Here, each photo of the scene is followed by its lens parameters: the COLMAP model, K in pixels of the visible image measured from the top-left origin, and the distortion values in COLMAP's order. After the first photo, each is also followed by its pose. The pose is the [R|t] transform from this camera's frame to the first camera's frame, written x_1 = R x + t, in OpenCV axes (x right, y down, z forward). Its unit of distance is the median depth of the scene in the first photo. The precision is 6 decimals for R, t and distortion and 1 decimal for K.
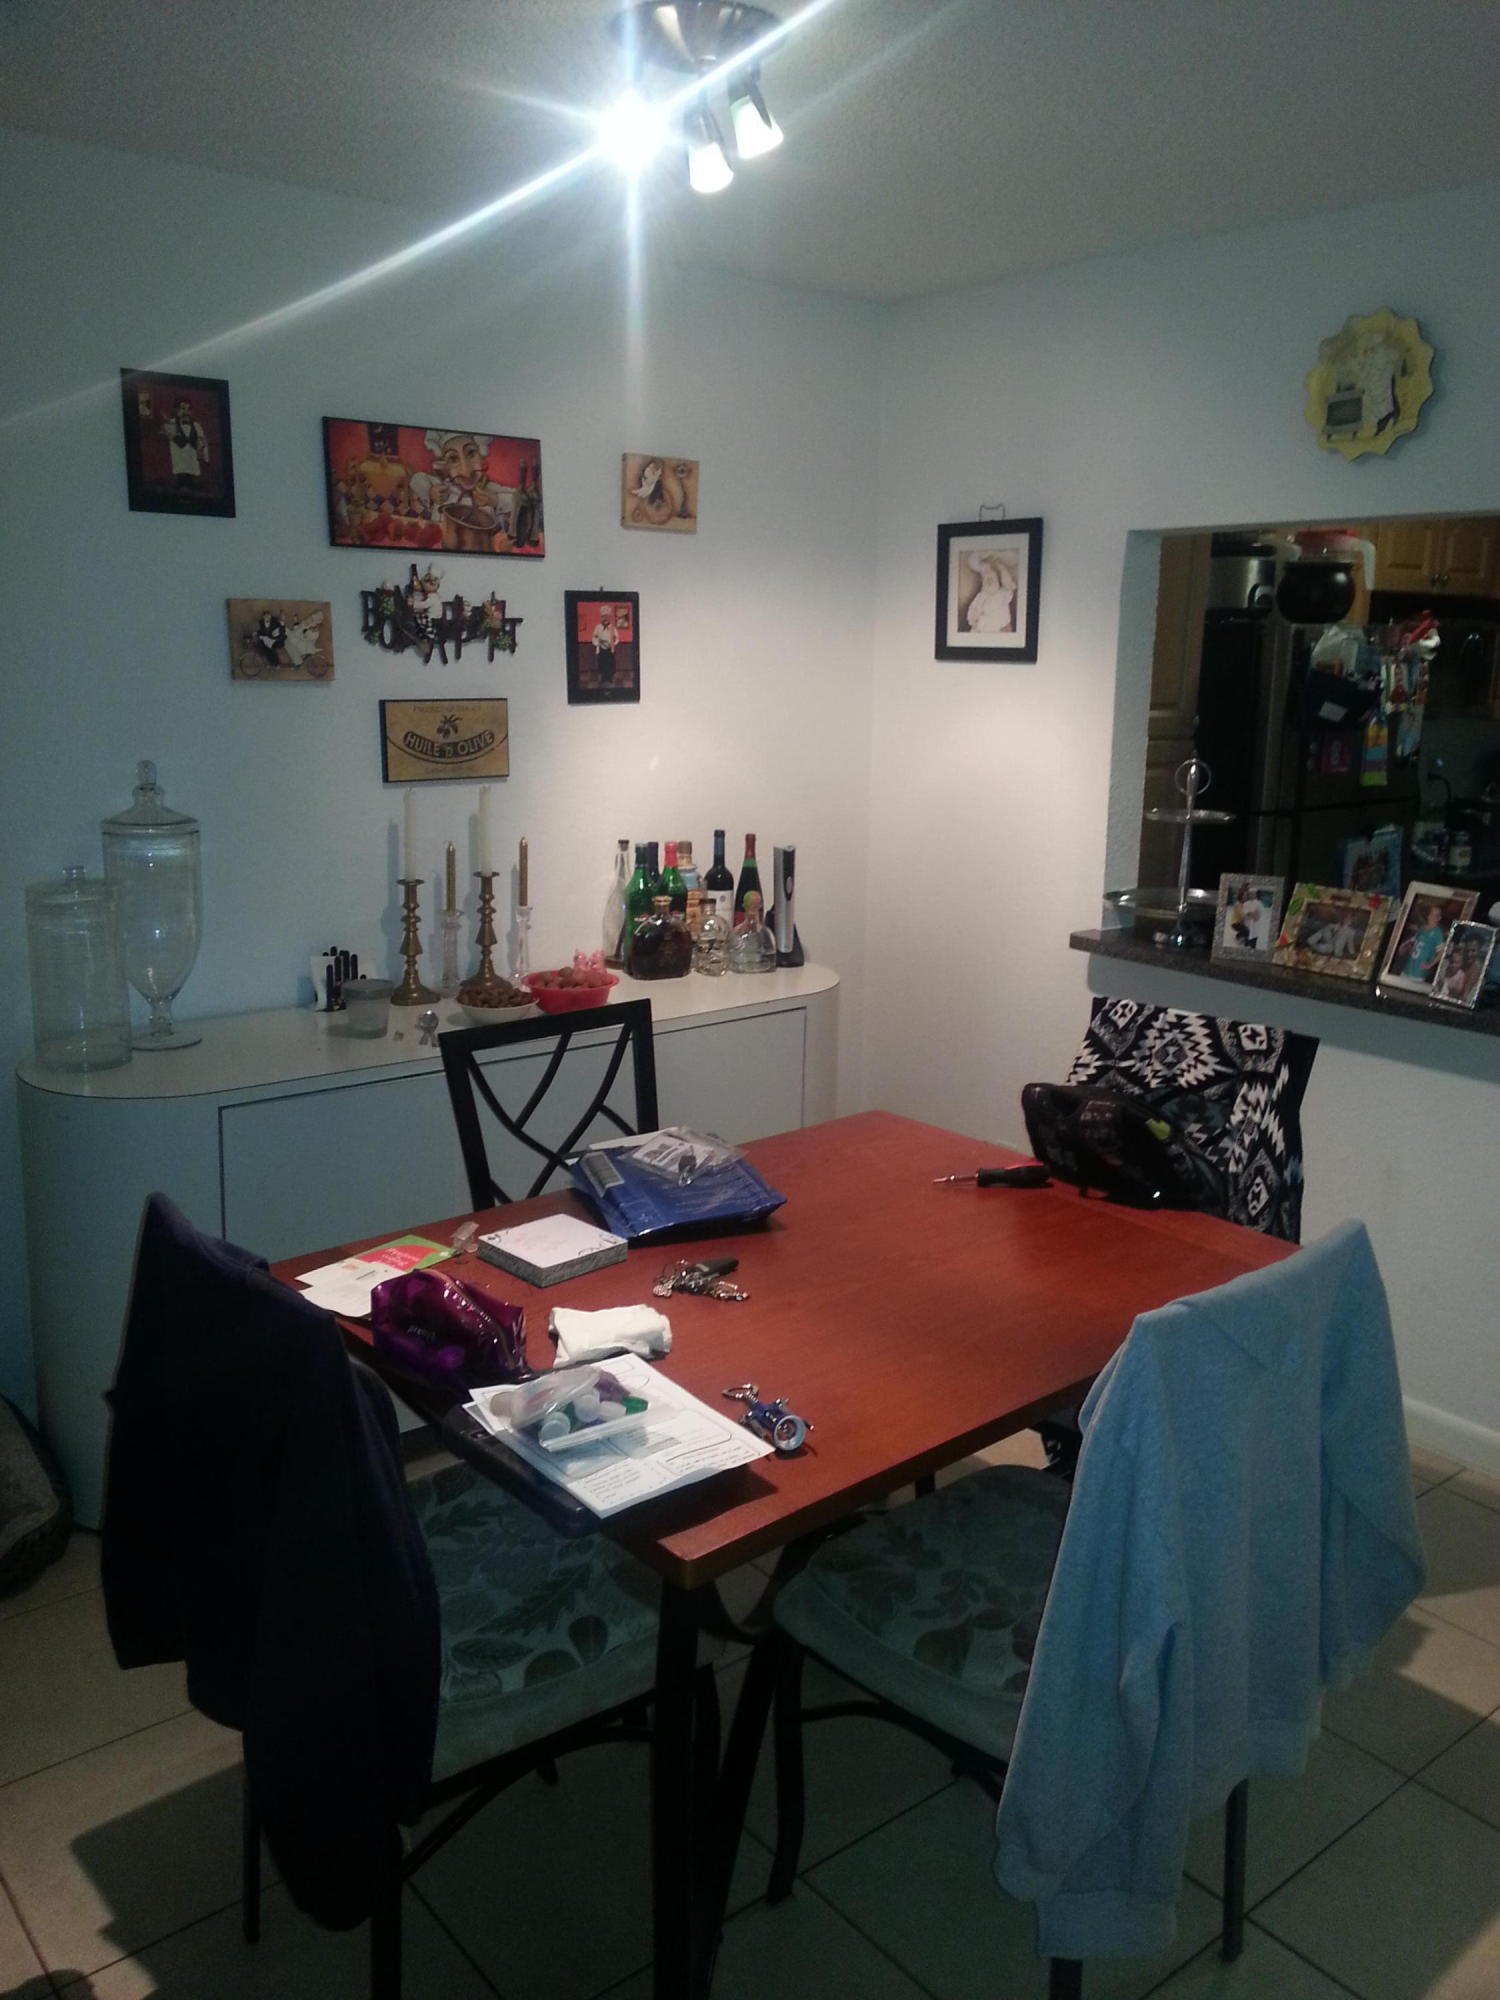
lens RADIAL K [[1605.6, 0, 753.0], [0, 1605.6, 1005.7], [0, 0, 1]] dist [0.052310, 0.001168]
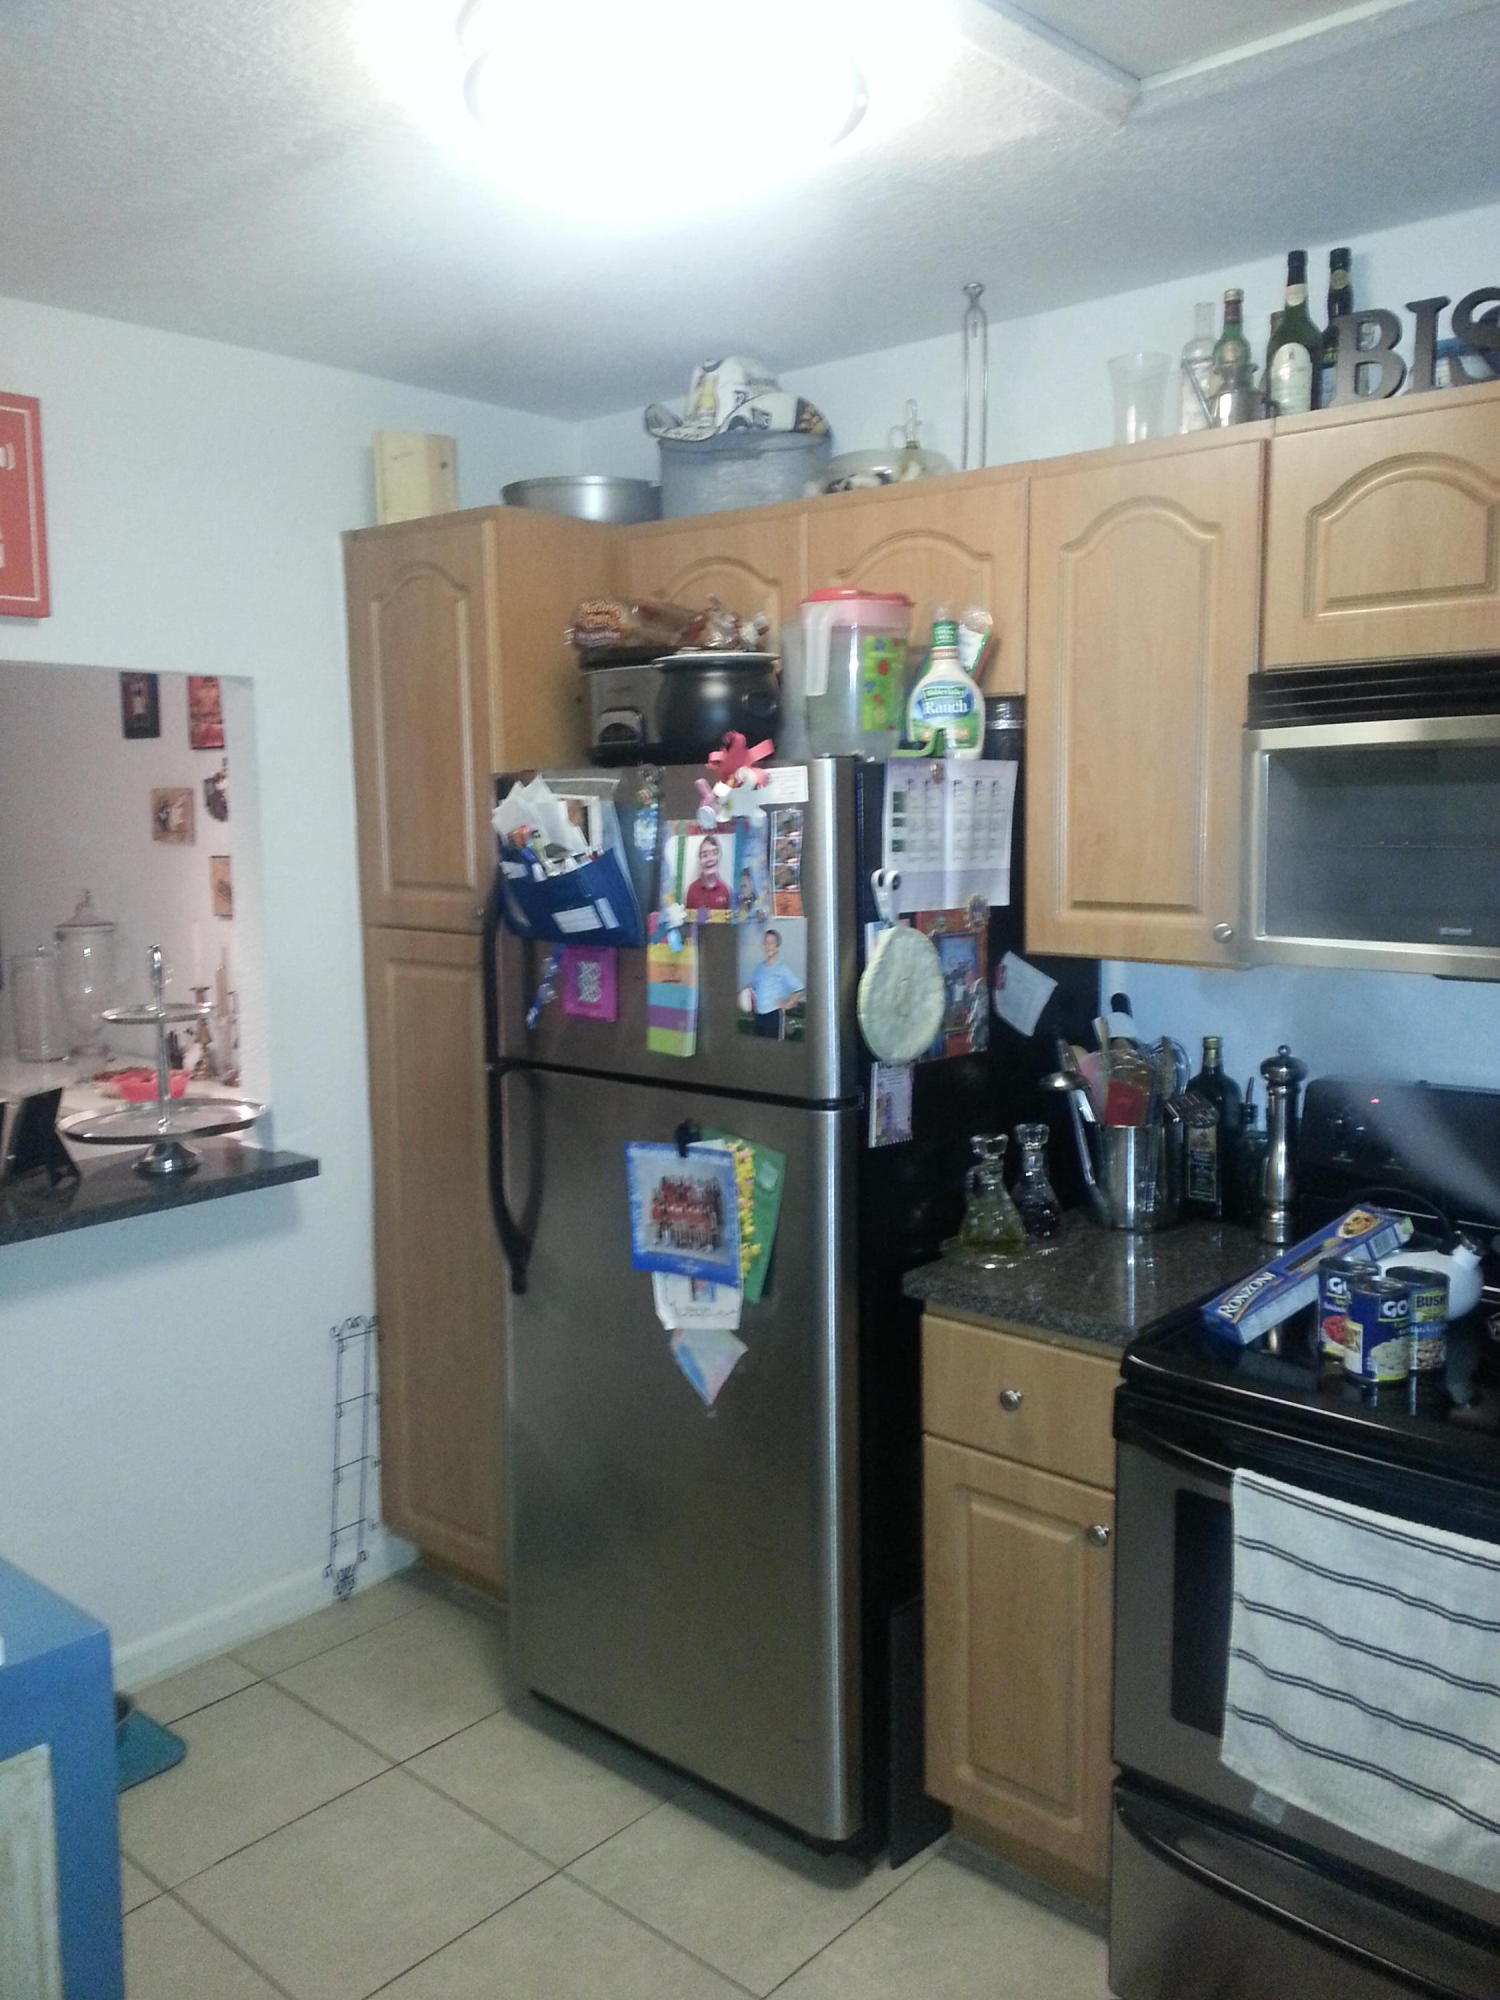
lens RADIAL K [[1605.6, 0, 753.5], [0, 1605.6, 989.6], [0, 0, 1]] dist [0.052310, 0.001168]
pose [[0.156772, 0.102587, -0.982292, 0.918714], [-0.193170, 0.978566, 0.071368, -0.202243], [0.968560, 0.178561, 0.173229, 0.936949]]
